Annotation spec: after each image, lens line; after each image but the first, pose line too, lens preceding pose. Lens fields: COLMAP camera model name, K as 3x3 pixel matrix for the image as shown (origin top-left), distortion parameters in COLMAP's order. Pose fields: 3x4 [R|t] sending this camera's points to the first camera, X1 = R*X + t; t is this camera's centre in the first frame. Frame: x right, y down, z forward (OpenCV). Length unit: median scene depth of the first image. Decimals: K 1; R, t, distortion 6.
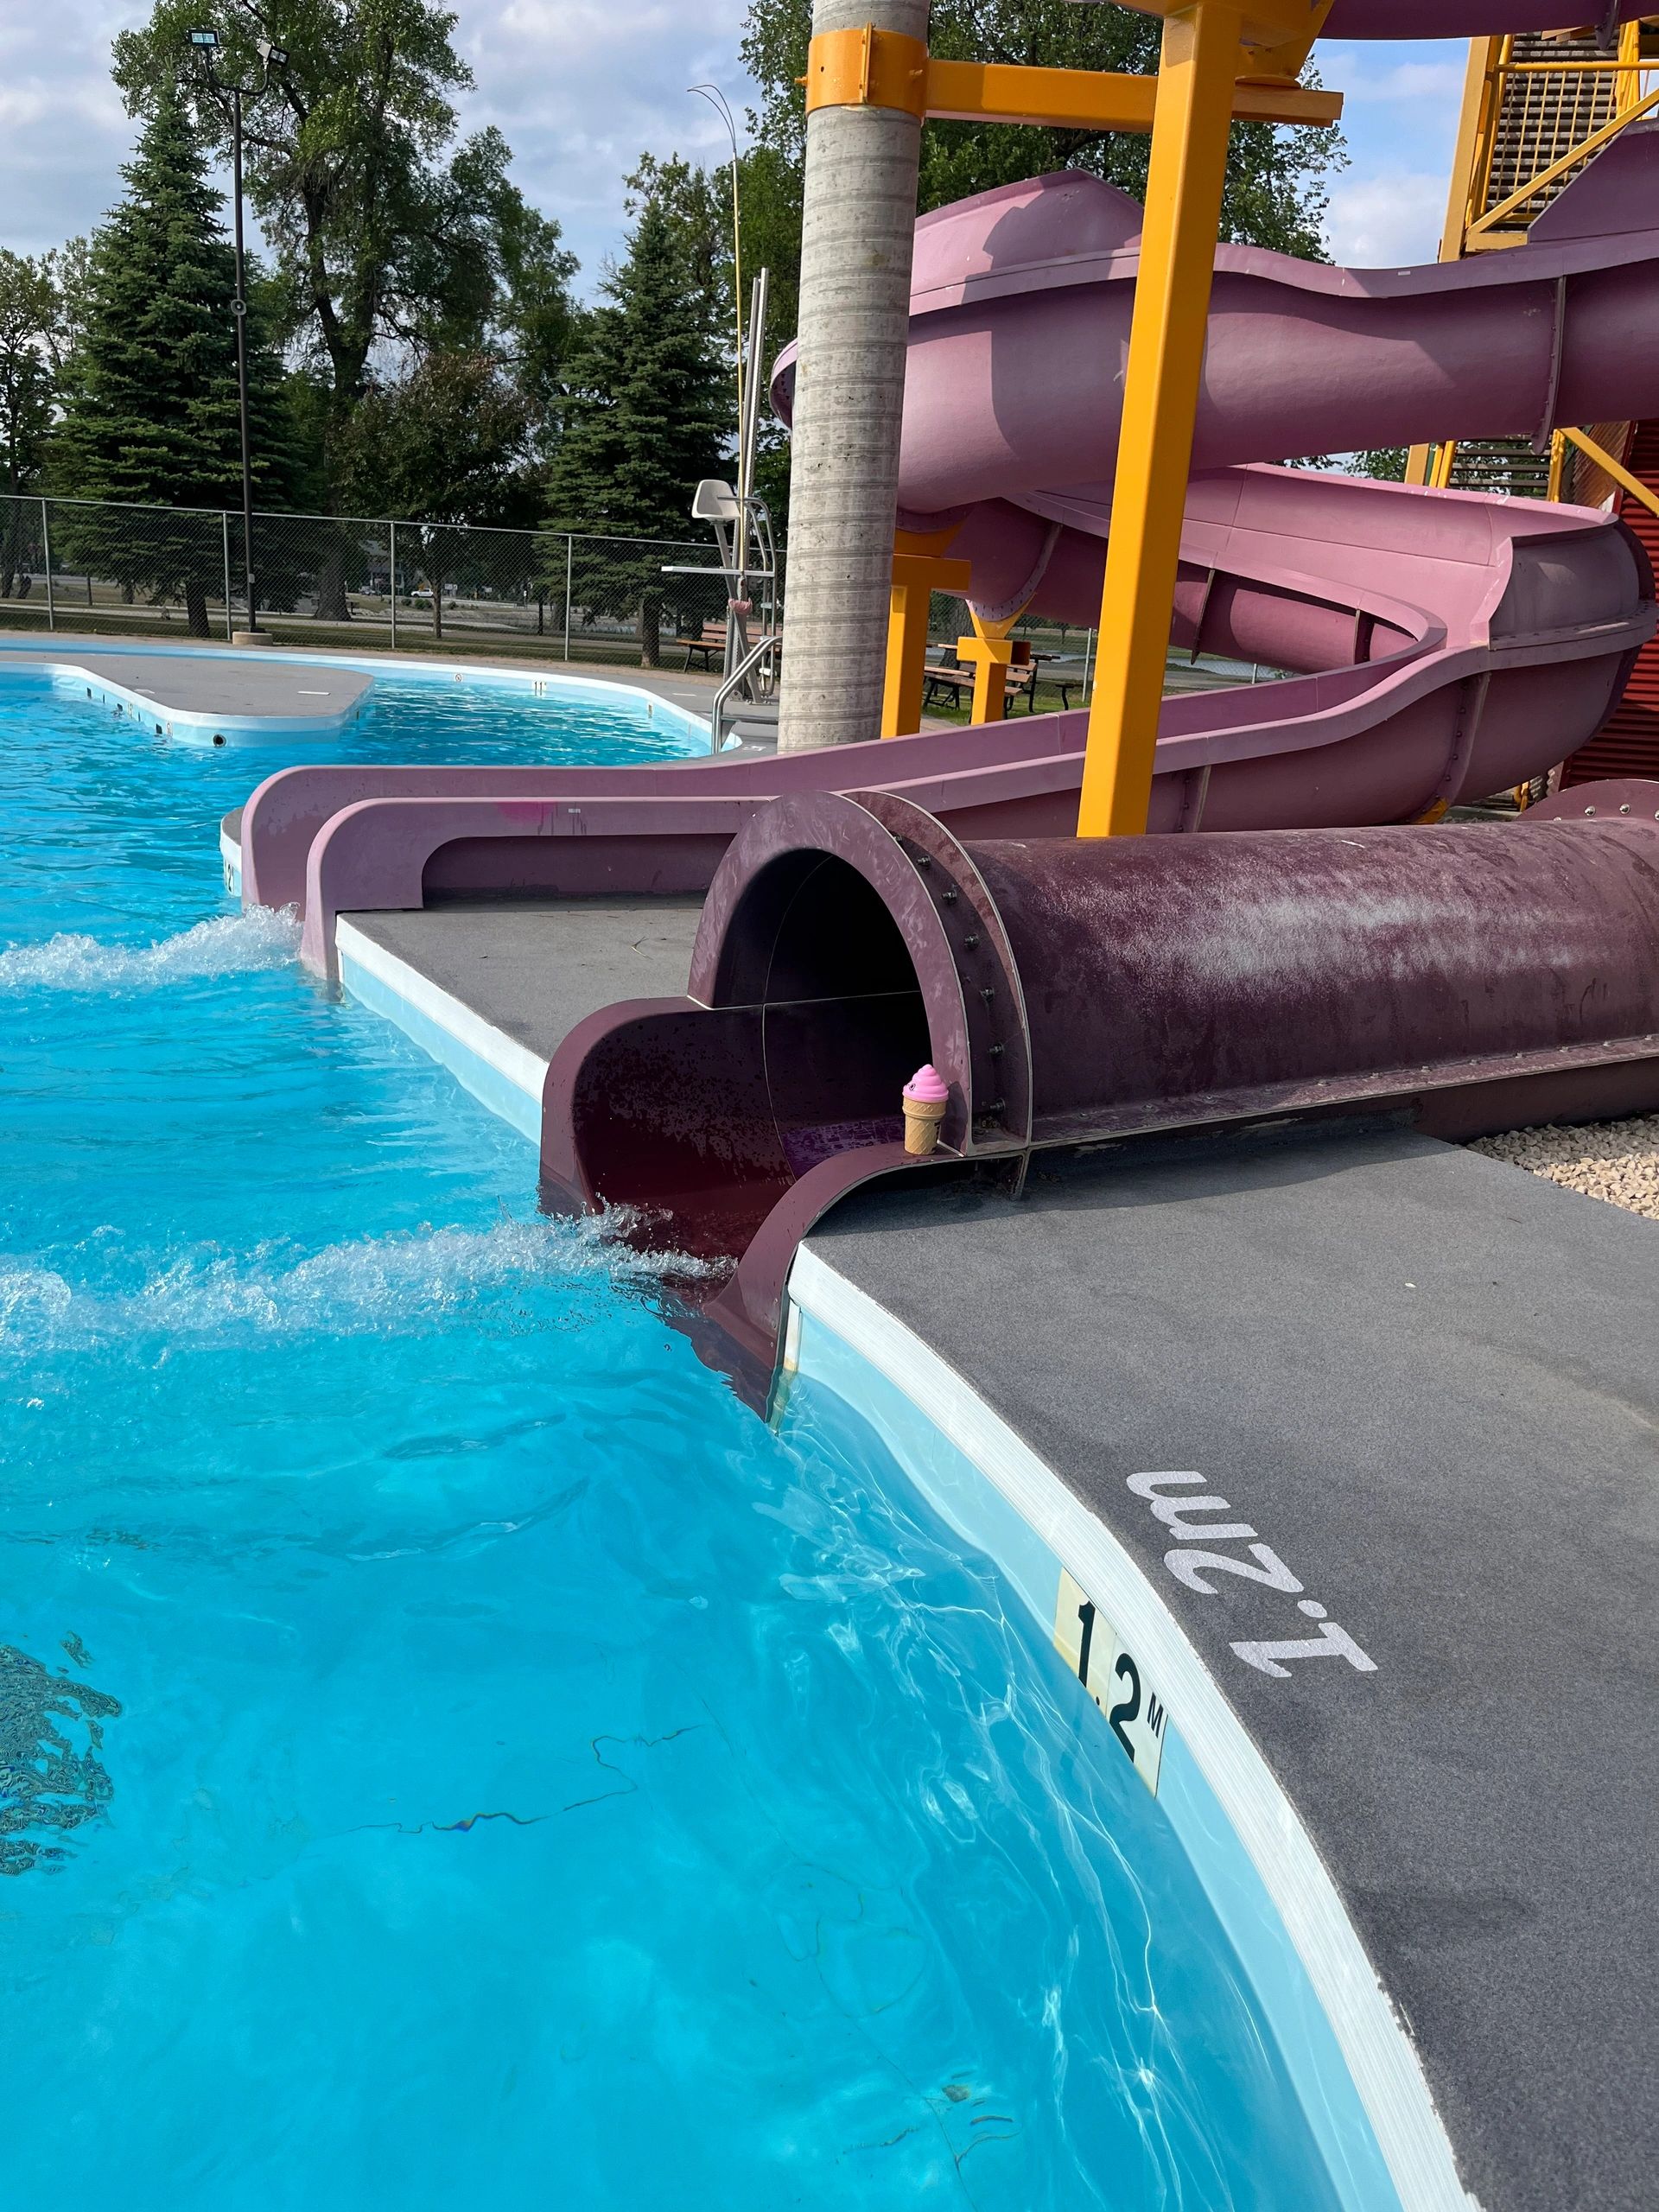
lens RADIAL K [[1680.5, 0, 828.3], [0, 1680.5, 1111.7], [0, 0, 1]] dist [0.014859, -0.000165]
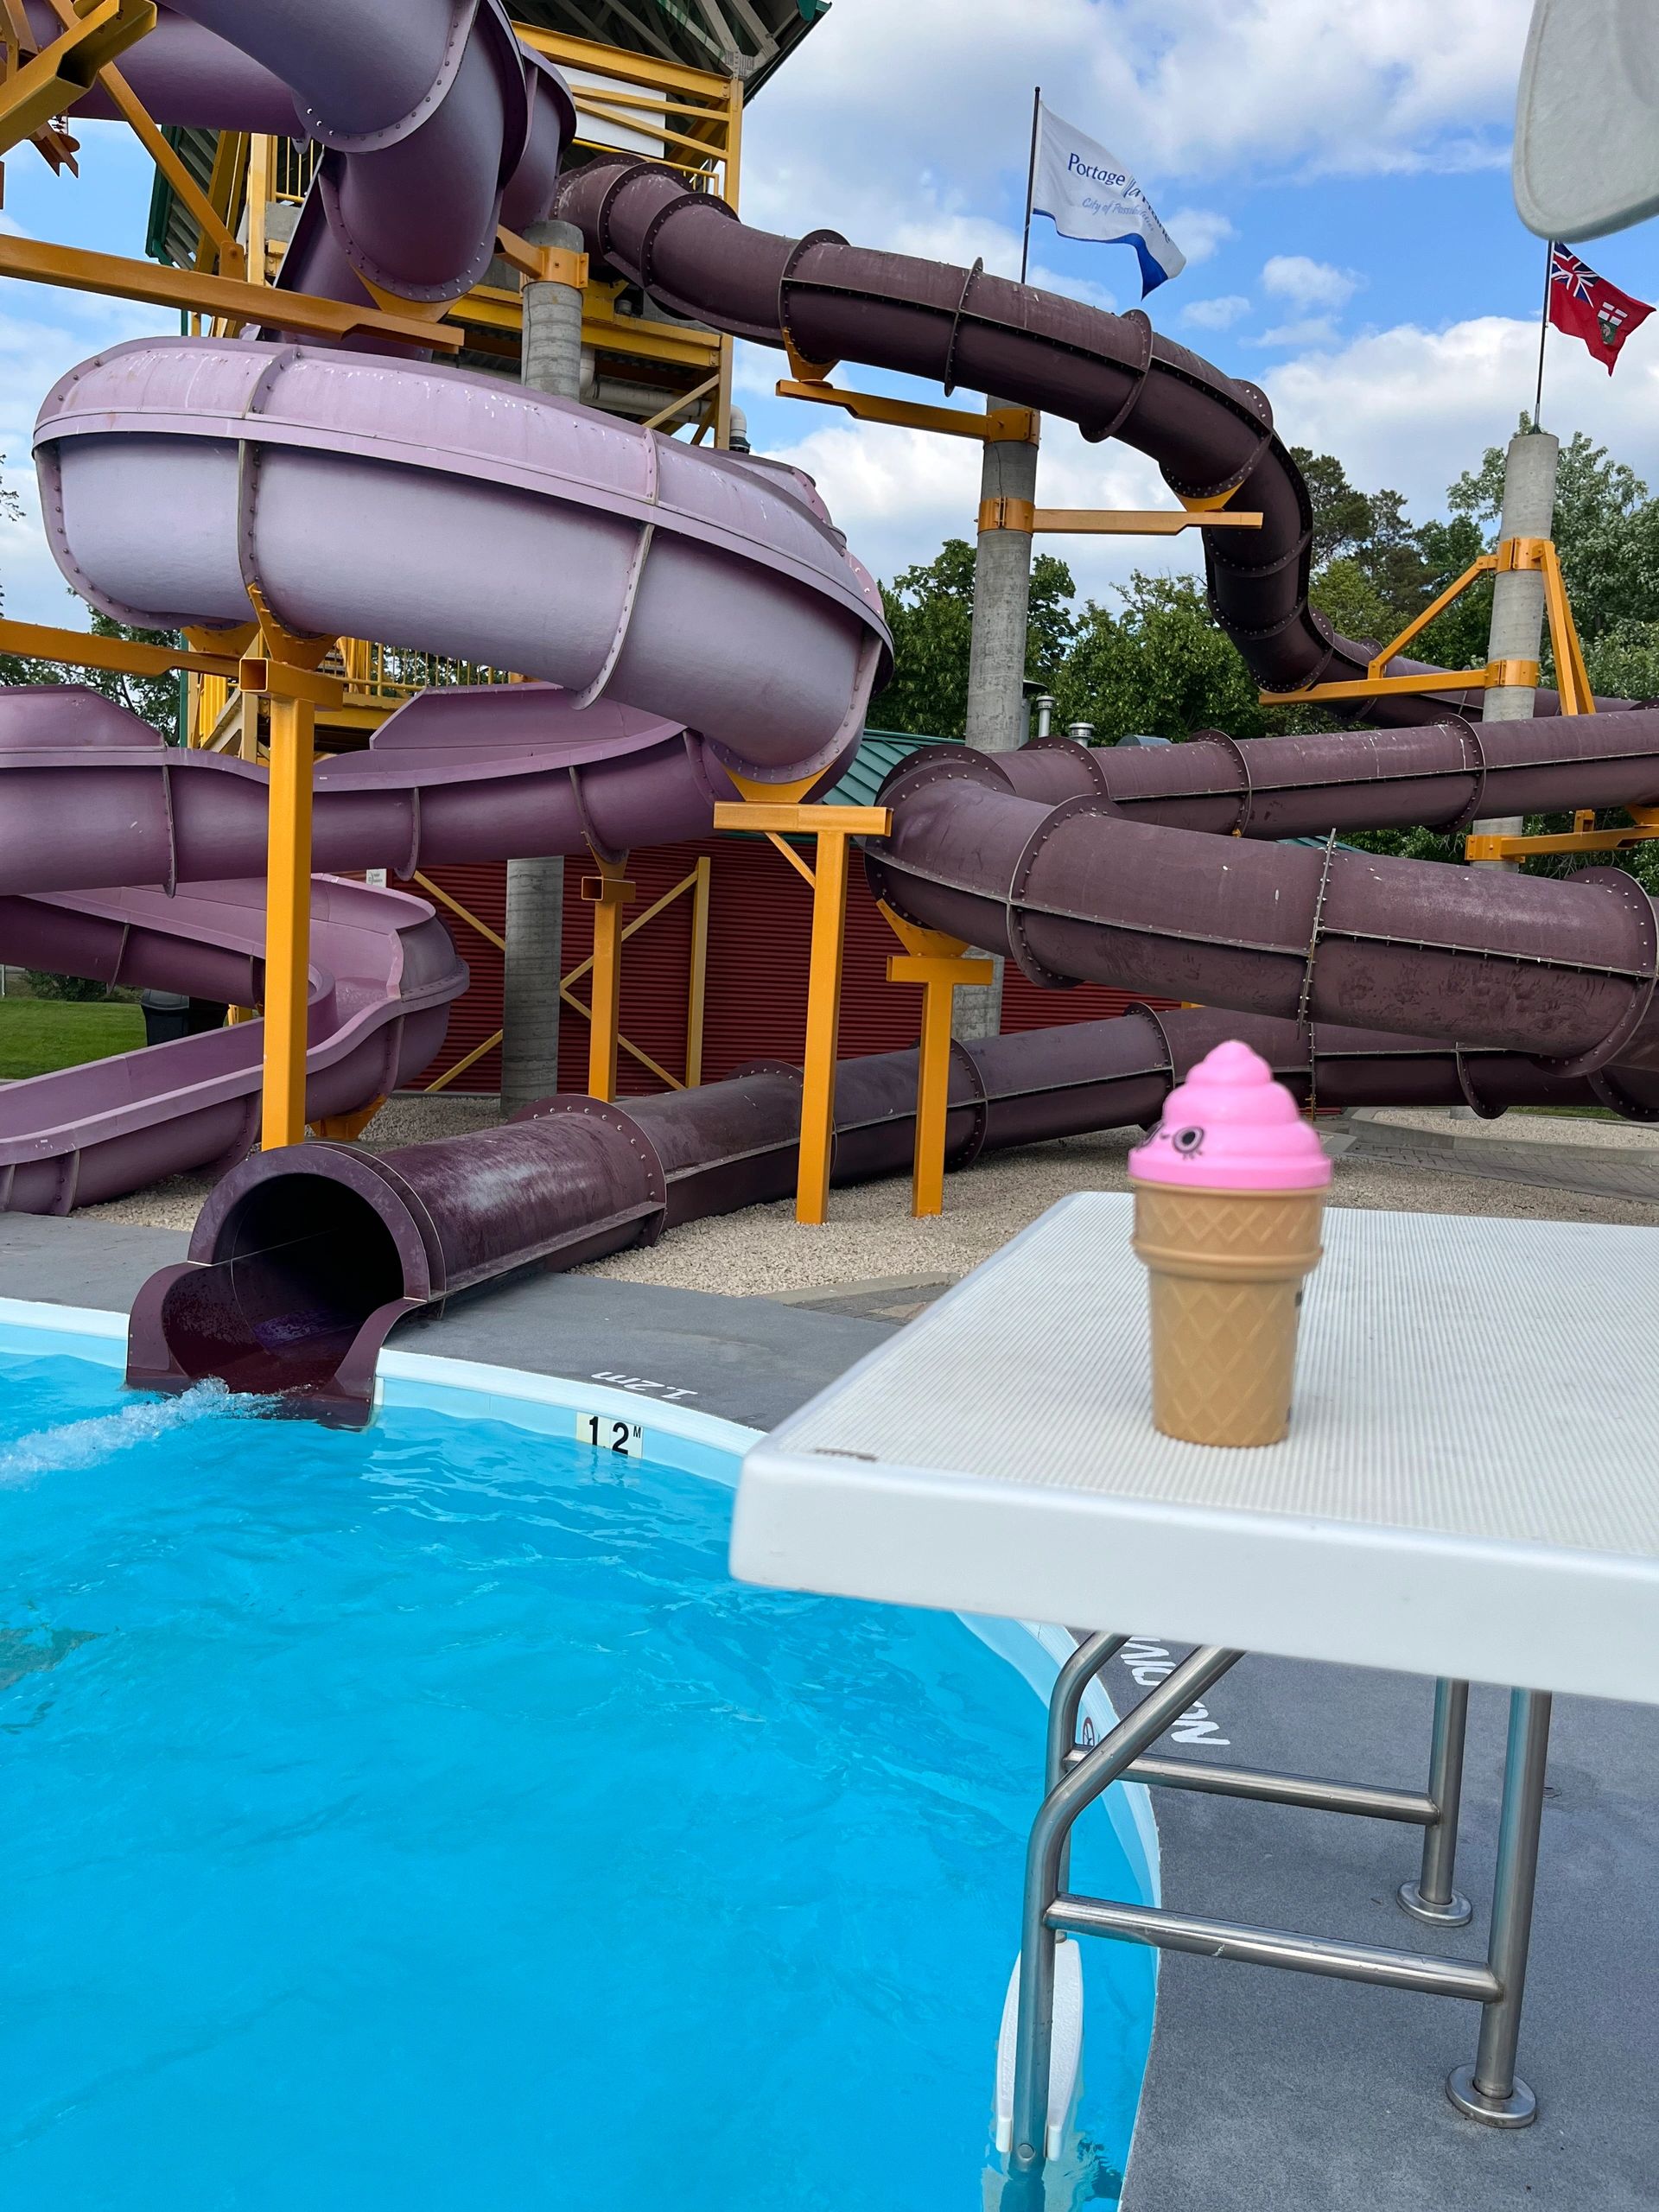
lens RADIAL K [[1680.5, 0, 829.2], [0, 1680.5, 1104.2], [0, 0, 1]] dist [0.014859, -0.000165]
pose [[0.730459, -0.085992, 0.677521, -0.819621], [0.186886, 0.979344, -0.077189, 0.034756], [-0.656889, 0.183002, 0.731442, -0.831623]]
